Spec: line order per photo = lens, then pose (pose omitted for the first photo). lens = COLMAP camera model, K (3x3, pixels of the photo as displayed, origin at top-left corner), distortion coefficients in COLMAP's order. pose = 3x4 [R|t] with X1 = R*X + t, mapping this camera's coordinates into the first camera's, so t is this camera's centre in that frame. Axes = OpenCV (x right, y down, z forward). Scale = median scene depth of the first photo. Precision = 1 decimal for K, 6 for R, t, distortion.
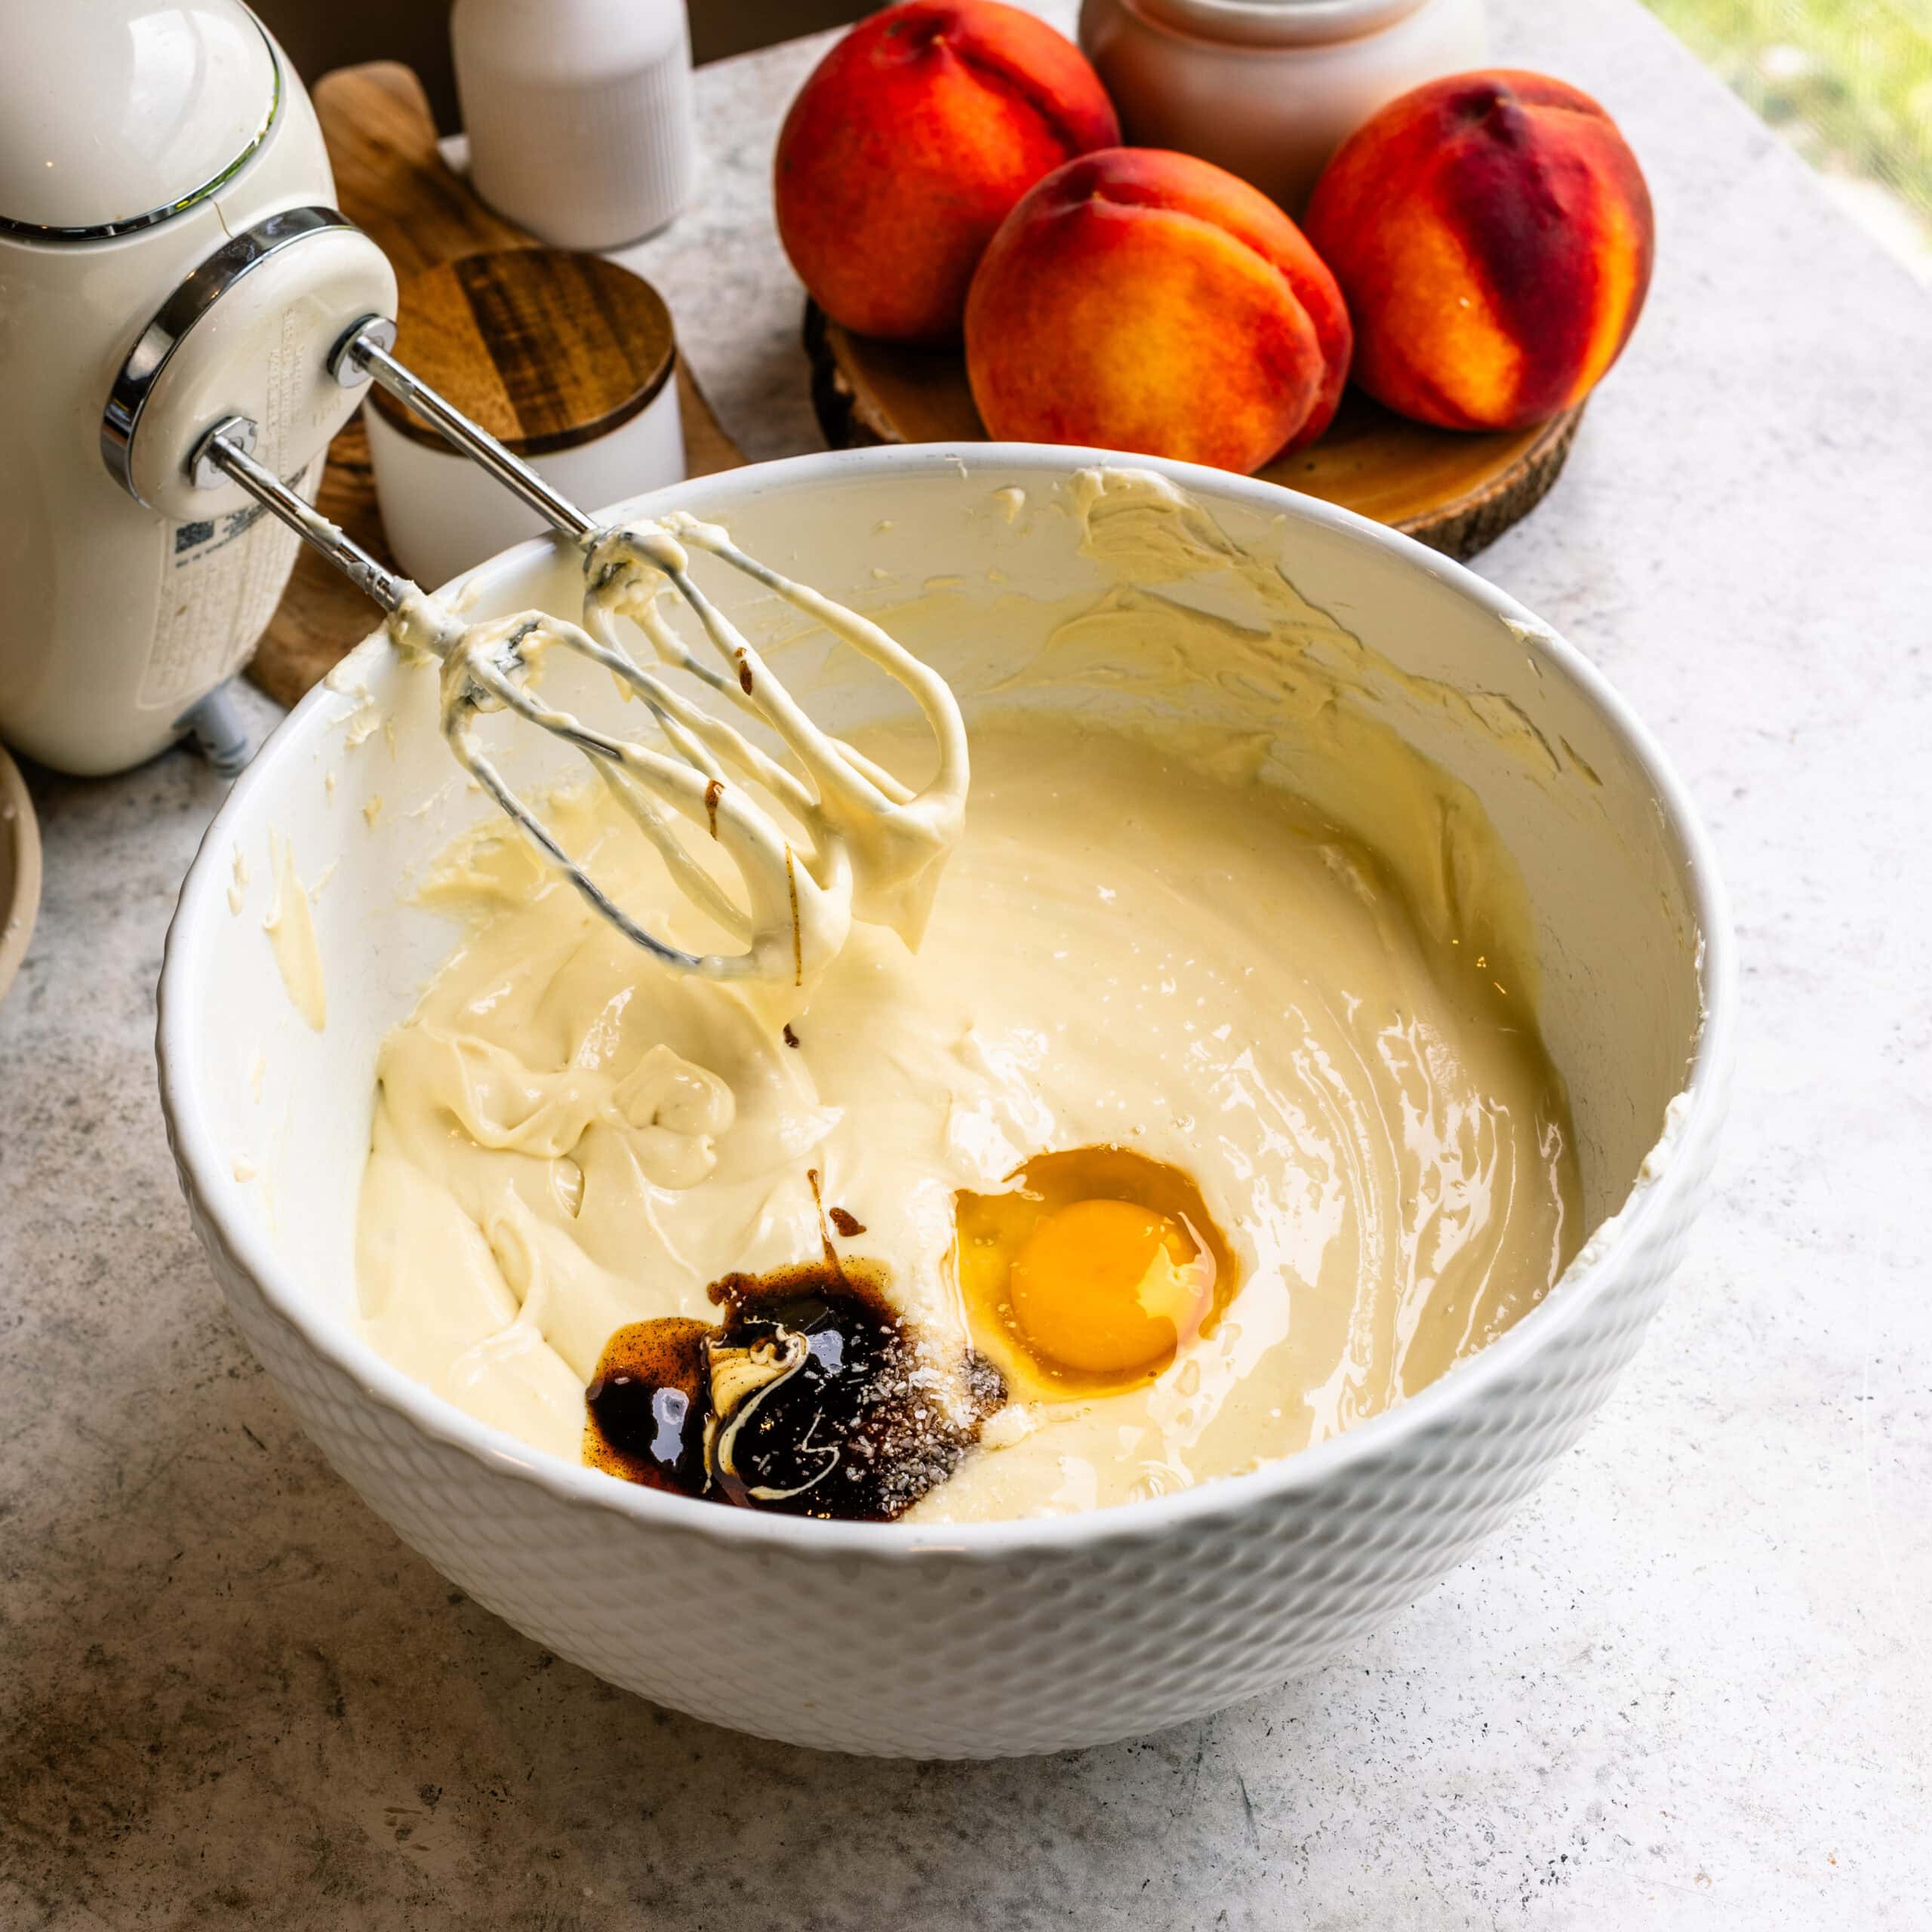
lens RADIAL K [[3638.9, 0, 967.4], [0, 3638.9, 1034.1], [0, 0, 1]] dist [-0.017616, 0.082537]
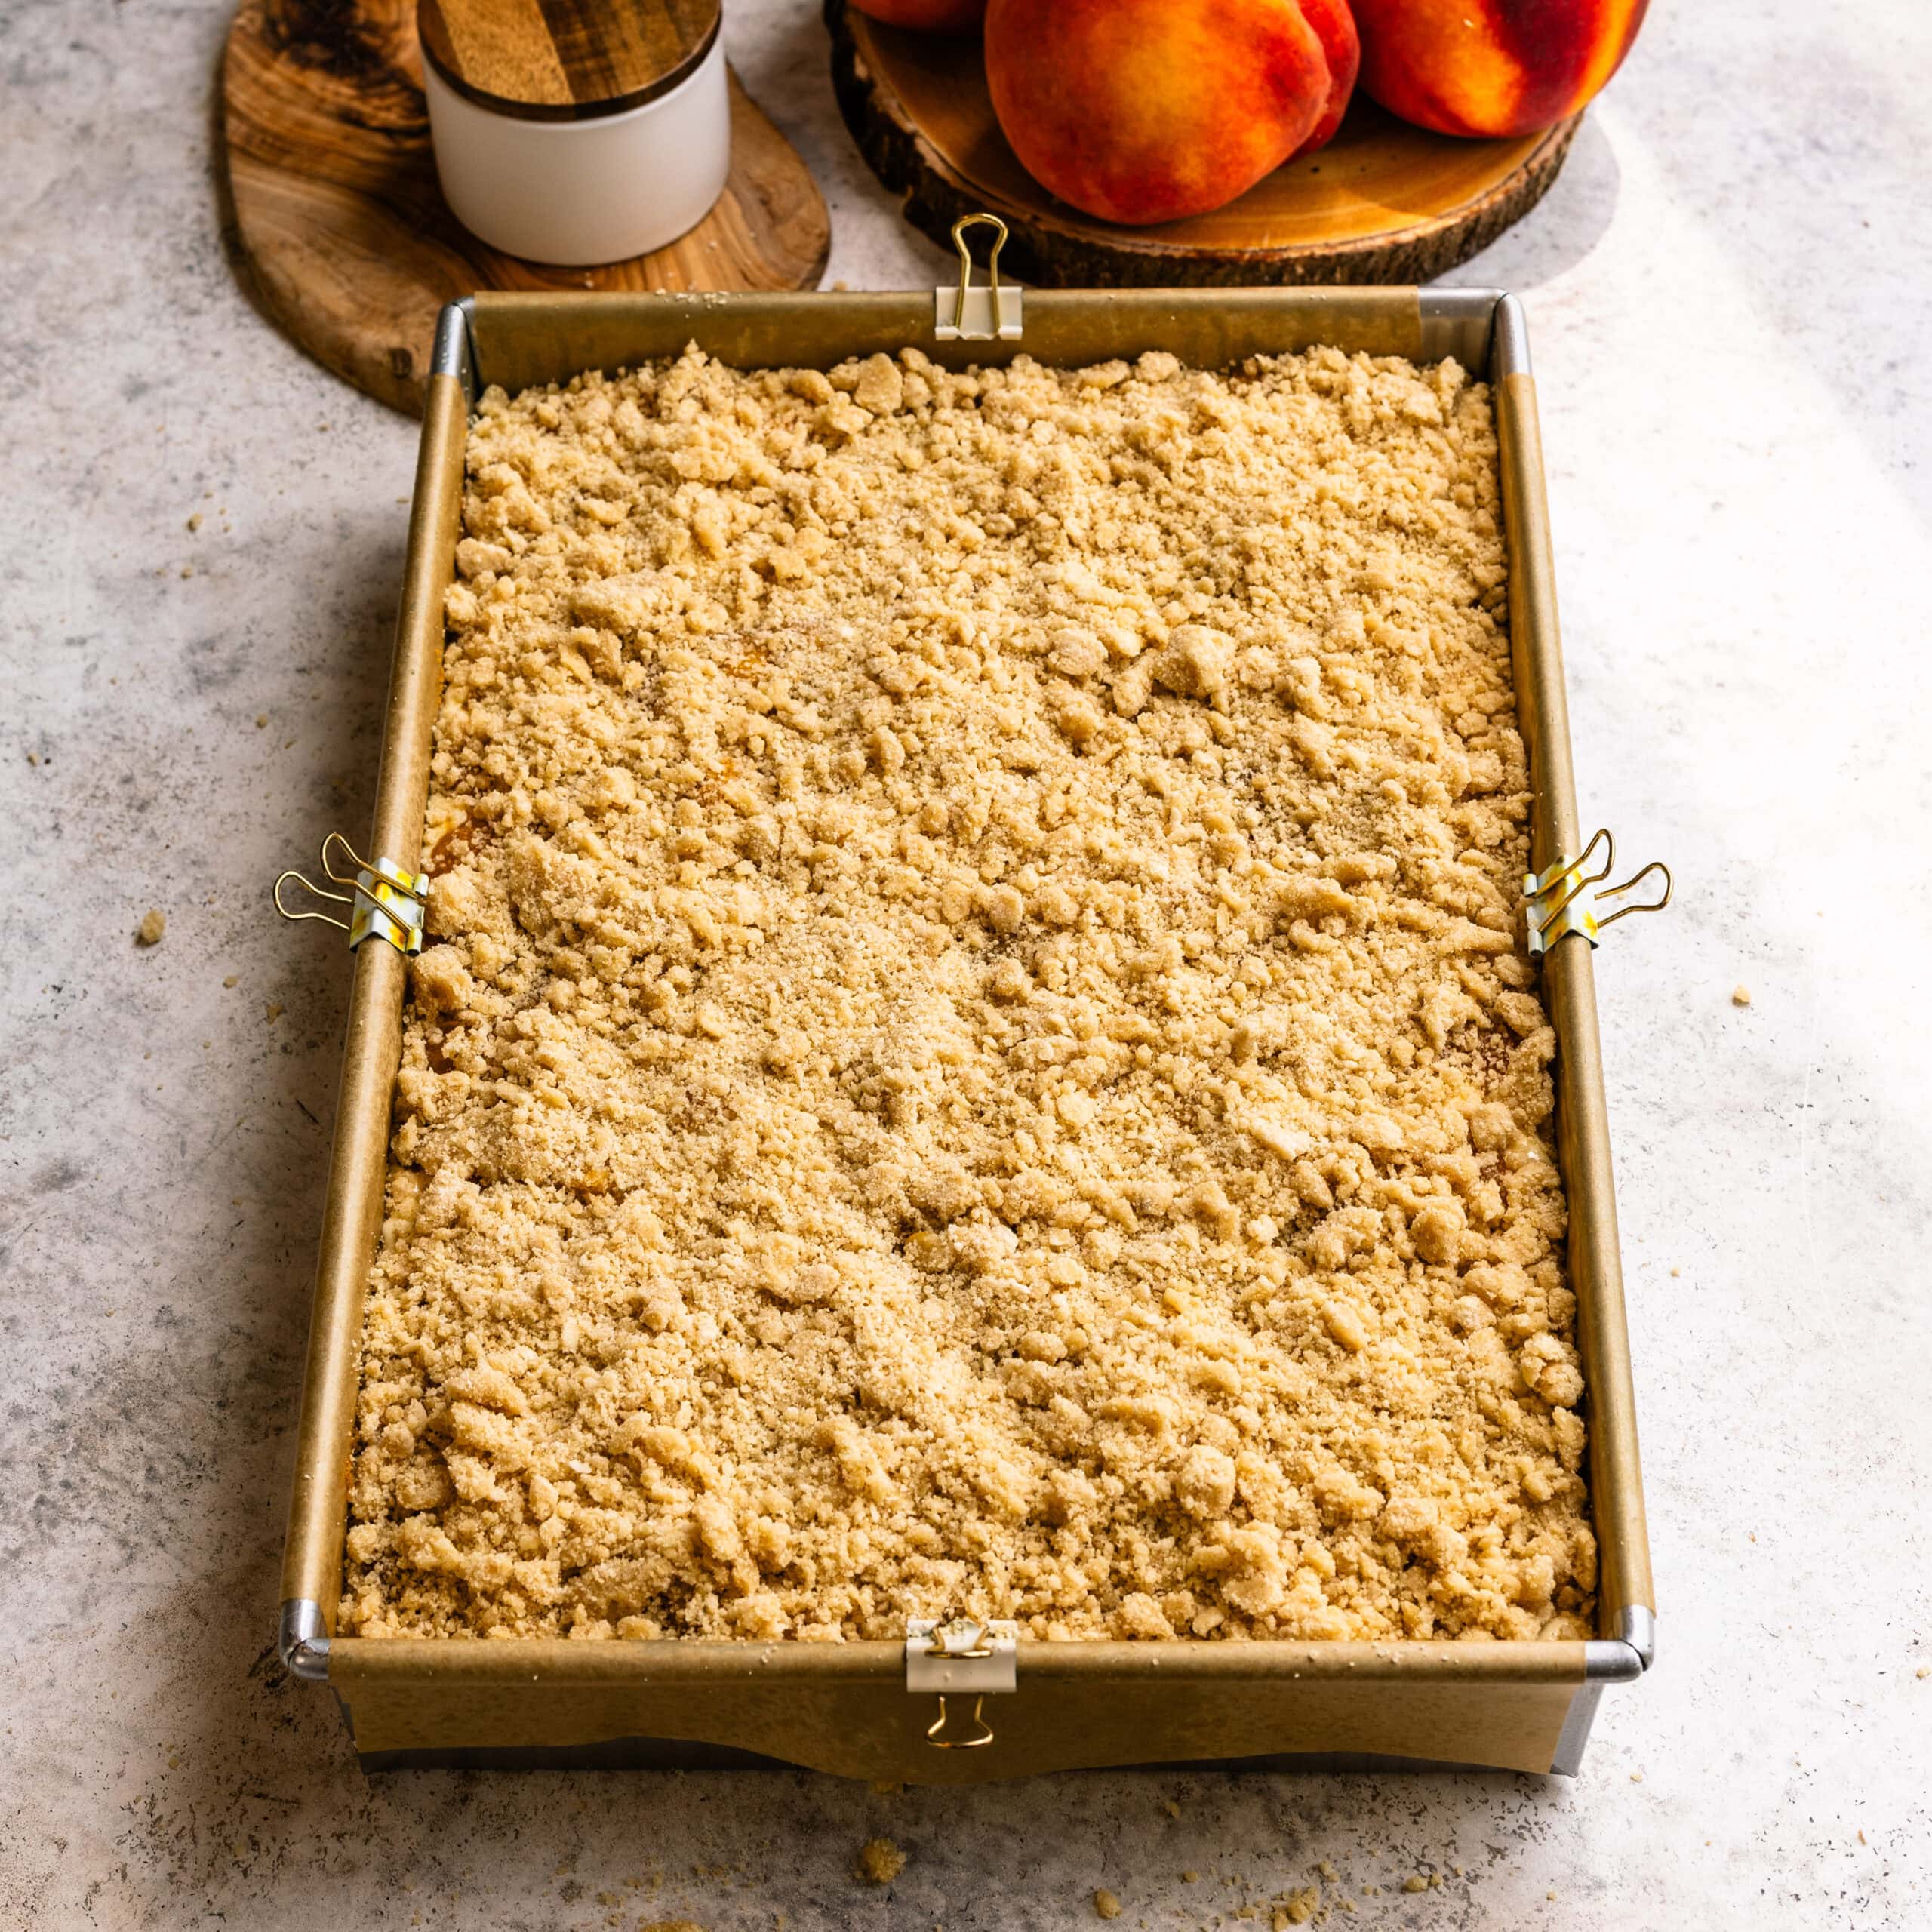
lens RADIAL K [[3887.9, 0, 957.0], [0, 3887.9, 820.6], [0, 0, 1]] dist [-0.015861, 0.079990]
pose [[0.999803, 0.019114, 0.005409, -0.010710], [-0.019479, 0.996738, 0.078325, -0.060521], [-0.003894, -0.078415, 0.996913, -0.122359]]
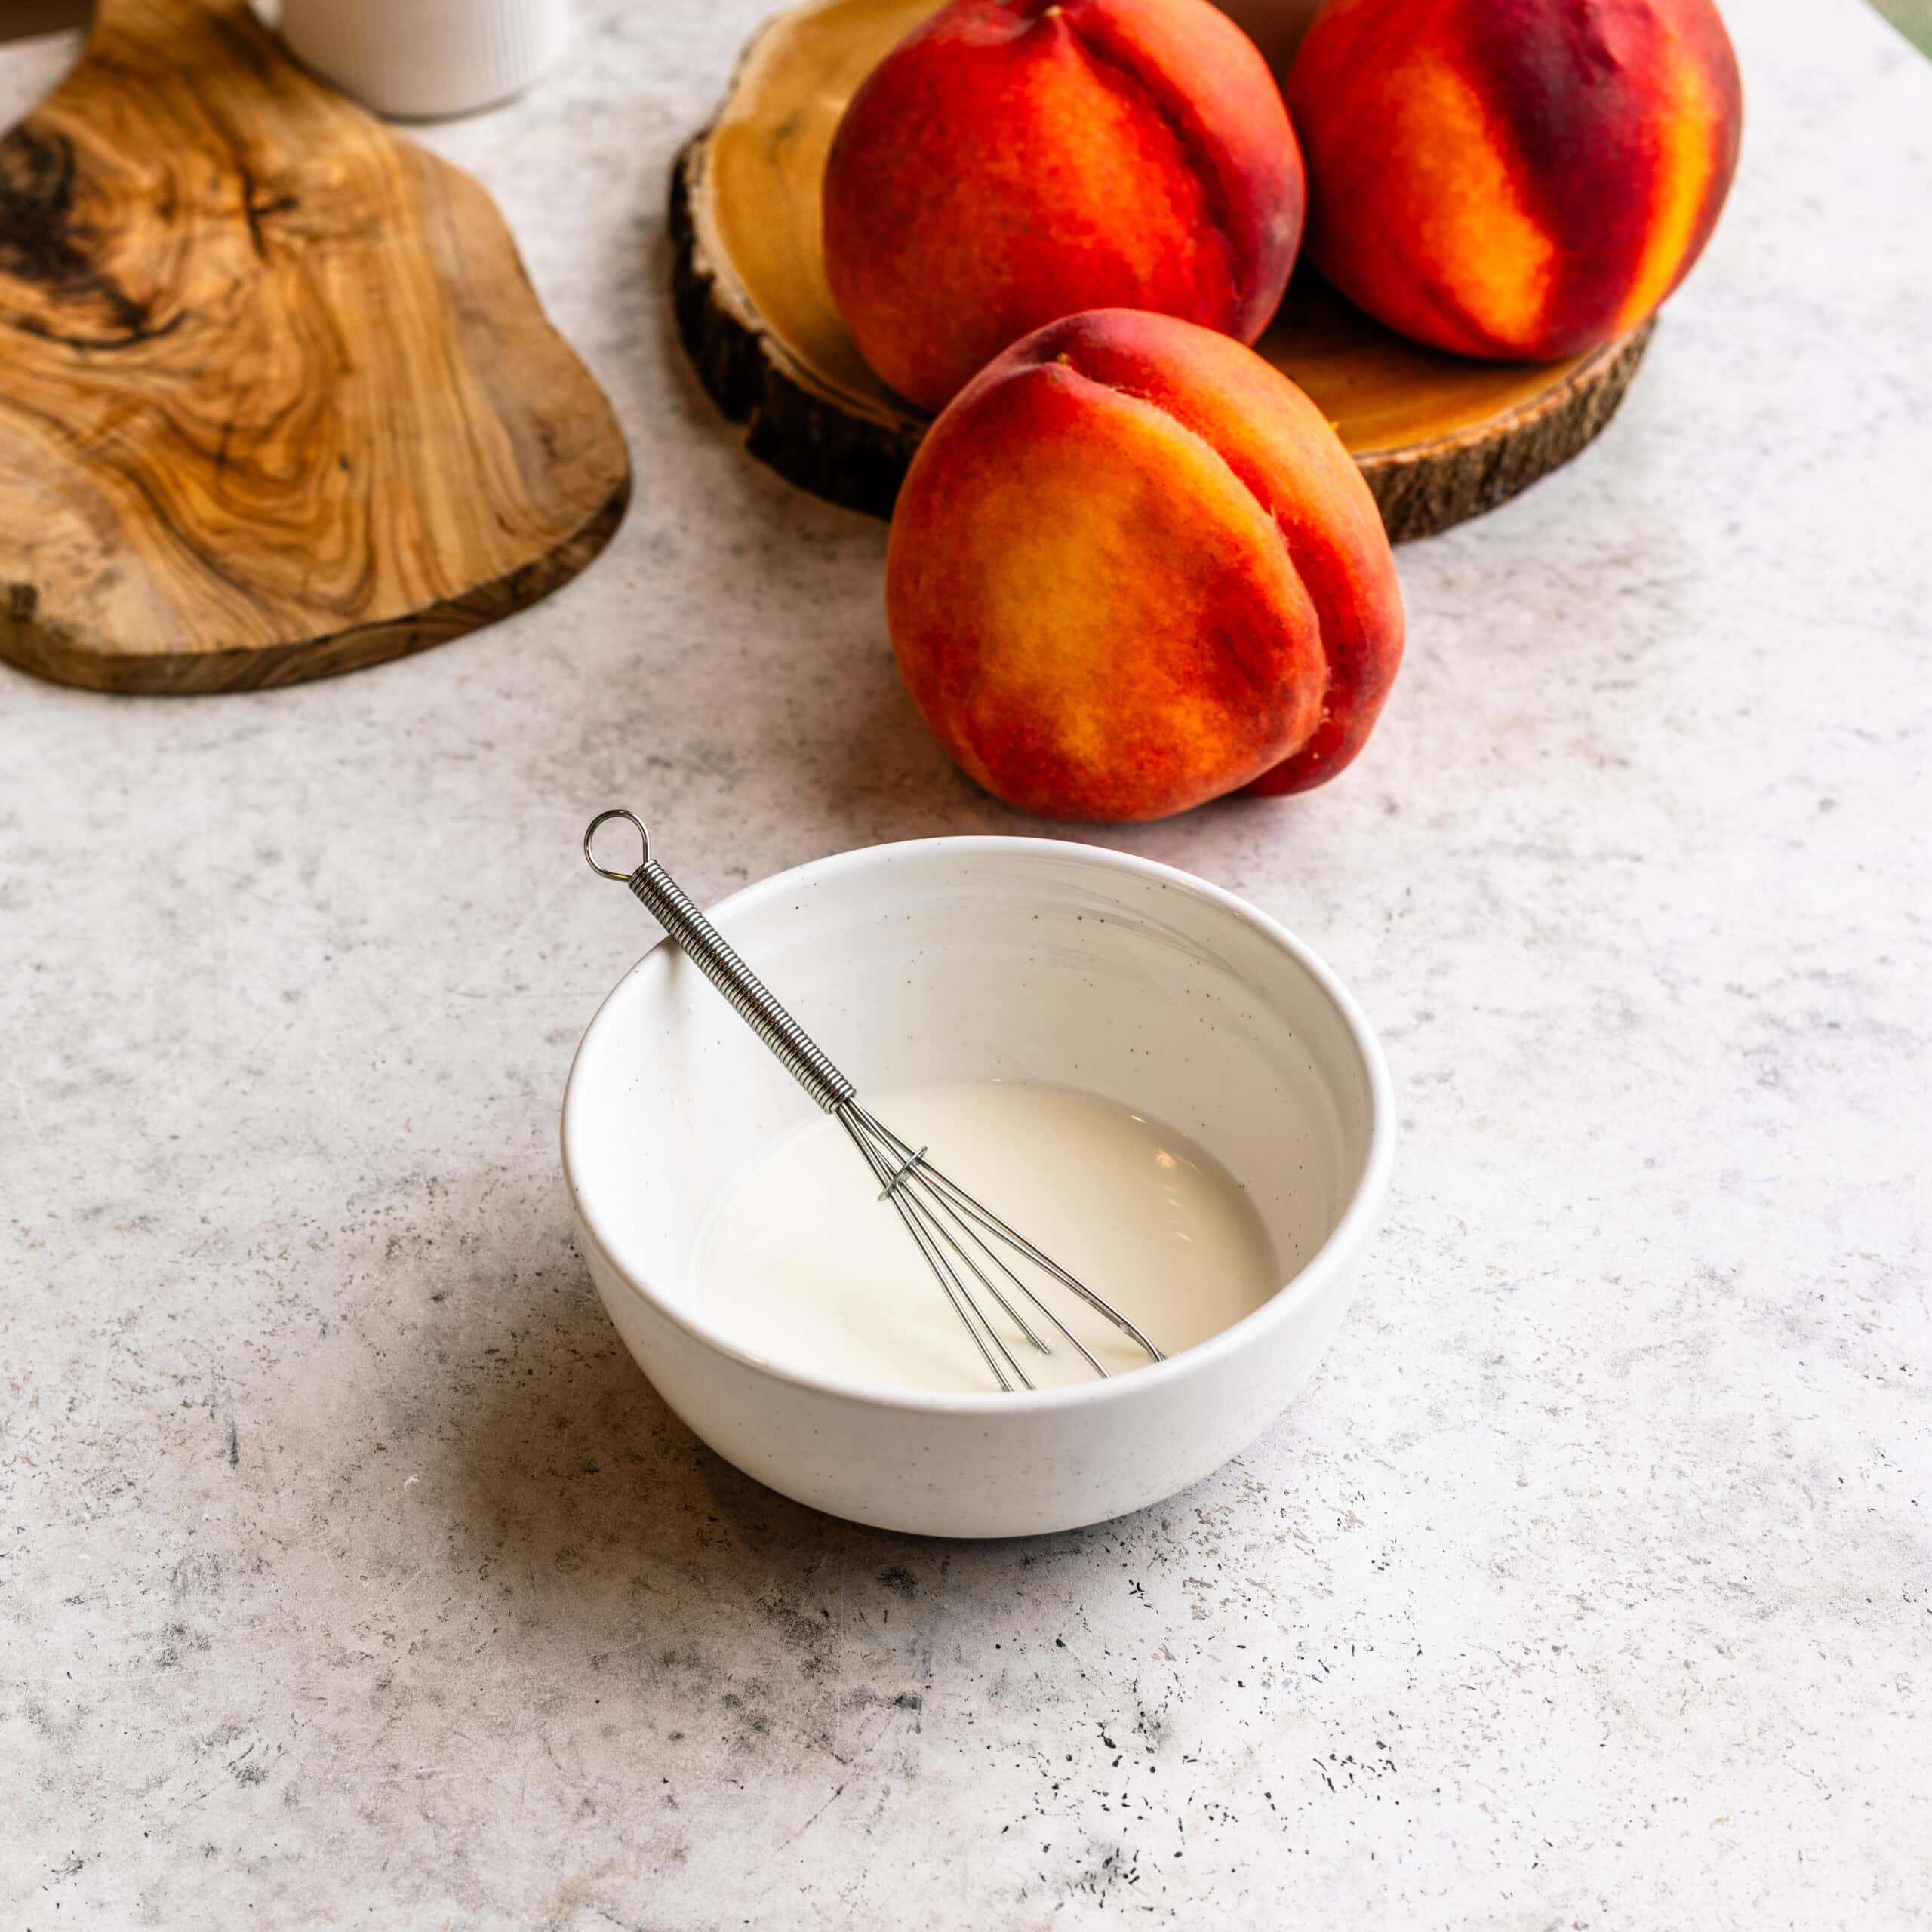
lens RADIAL K [[3922.1, 0, 967.9], [0, 3922.1, 967.0], [0, 0, 1]] dist [-0.016006, 0.075668]
pose [[0.998569, 0.048786, -0.021914, 0.054675], [-0.050491, 0.995058, -0.085498, 0.046334], [0.017635, 0.086482, 0.996097, 0.193268]]
